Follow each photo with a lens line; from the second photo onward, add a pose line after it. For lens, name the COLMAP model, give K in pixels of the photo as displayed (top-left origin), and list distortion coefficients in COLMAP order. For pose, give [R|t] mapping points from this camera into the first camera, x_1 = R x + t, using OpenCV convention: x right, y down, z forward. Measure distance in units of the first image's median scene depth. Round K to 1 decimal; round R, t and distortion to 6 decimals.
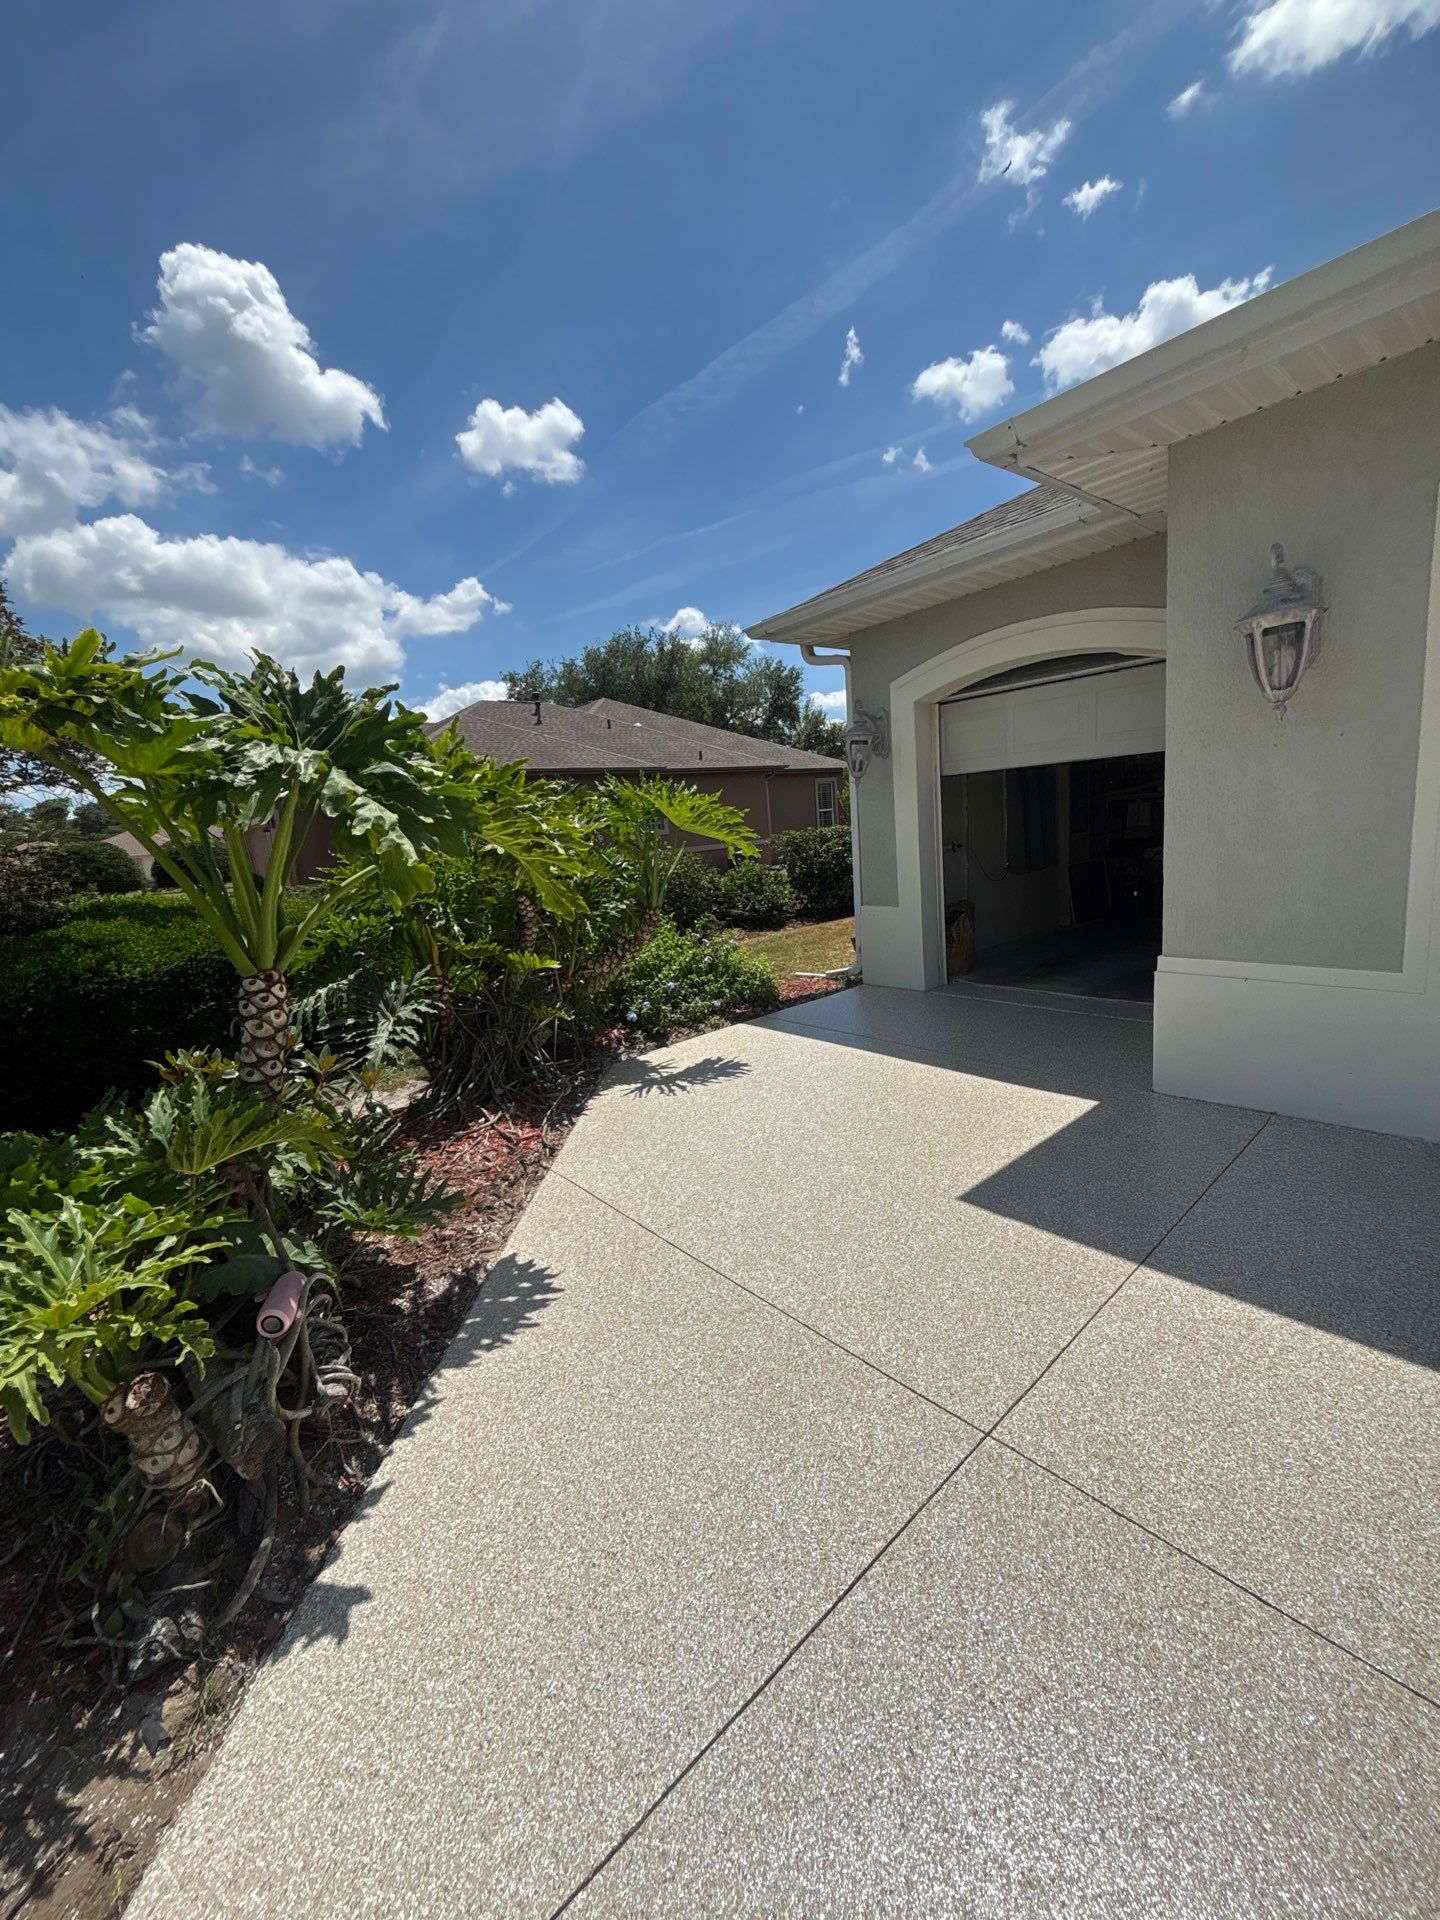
lens RADIAL K [[774.5, 0, 721.8], [0, 774.5, 956.5], [0, 0, 1]] dist [-0.002544, -0.000228]
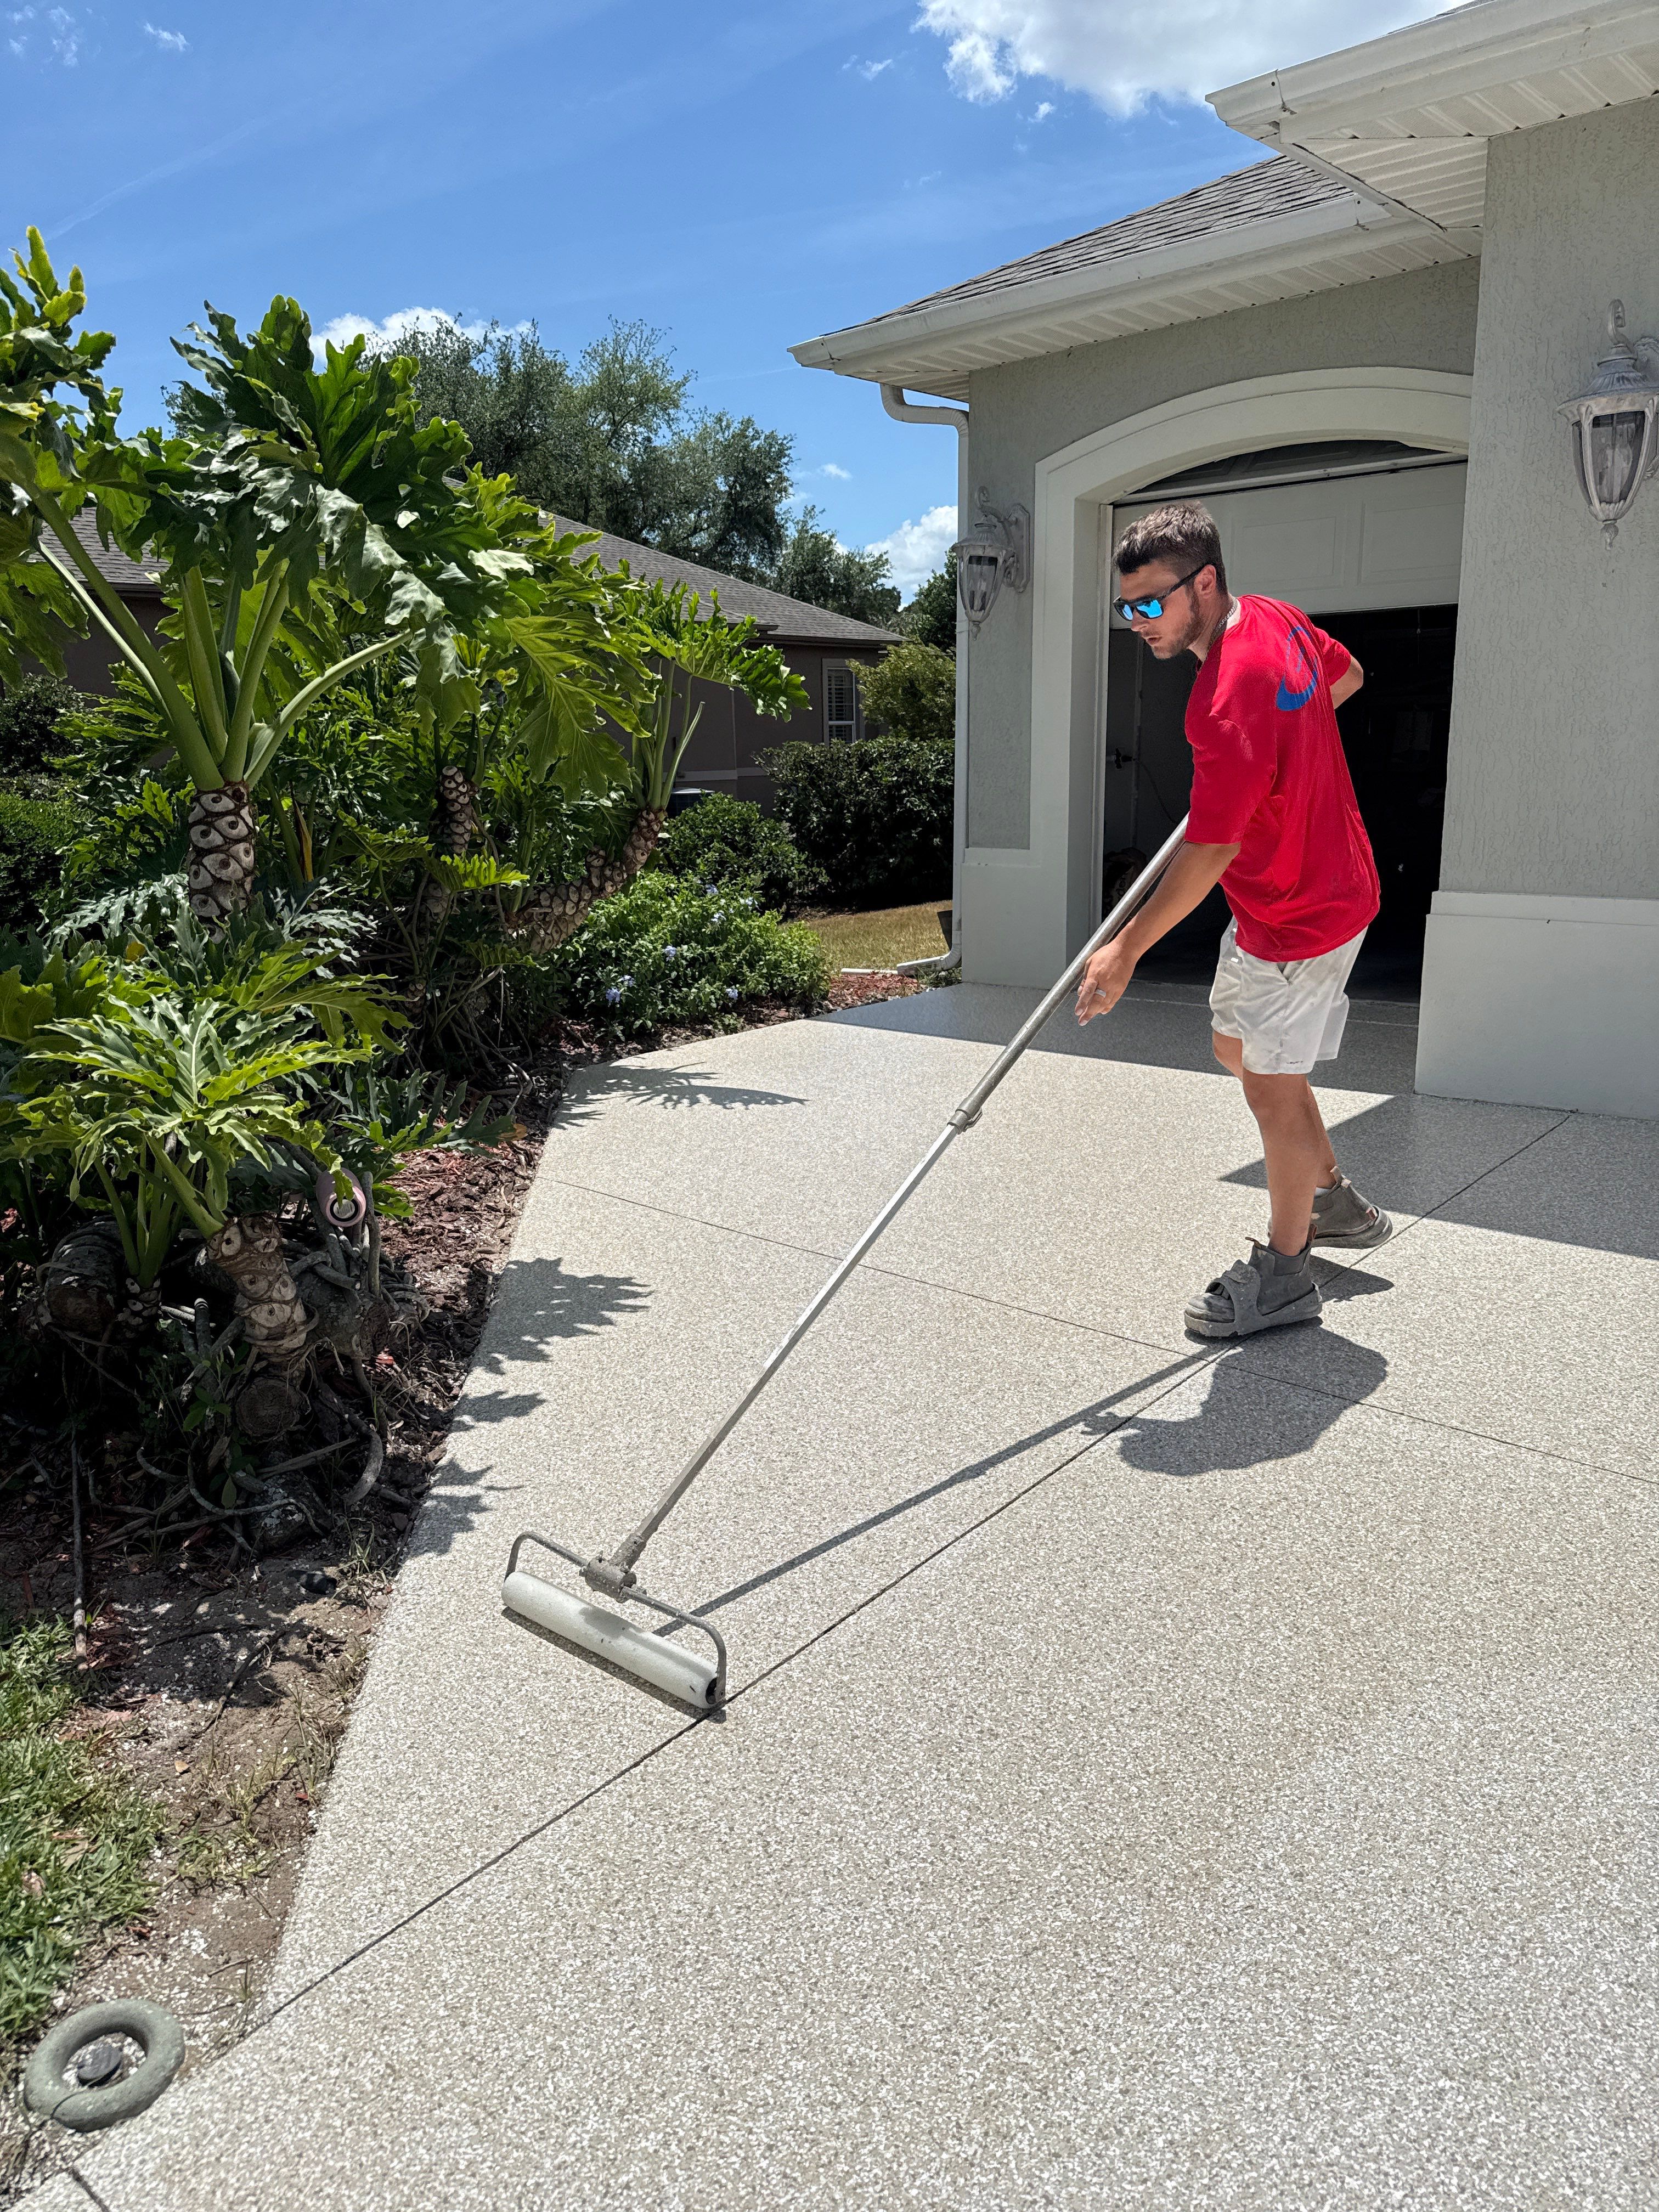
lens RADIAL K [[1580.7, 0, 829.7], [0, 1580.7, 1111.4], [0, 0, 1]] dist [0.020252, -0.015502]
pose [[0.988262, 0.026430, 0.150468, -0.139065], [-0.033444, 0.998459, 0.044278, 0.119101], [-0.149066, -0.048790, 0.987623, -0.256269]]
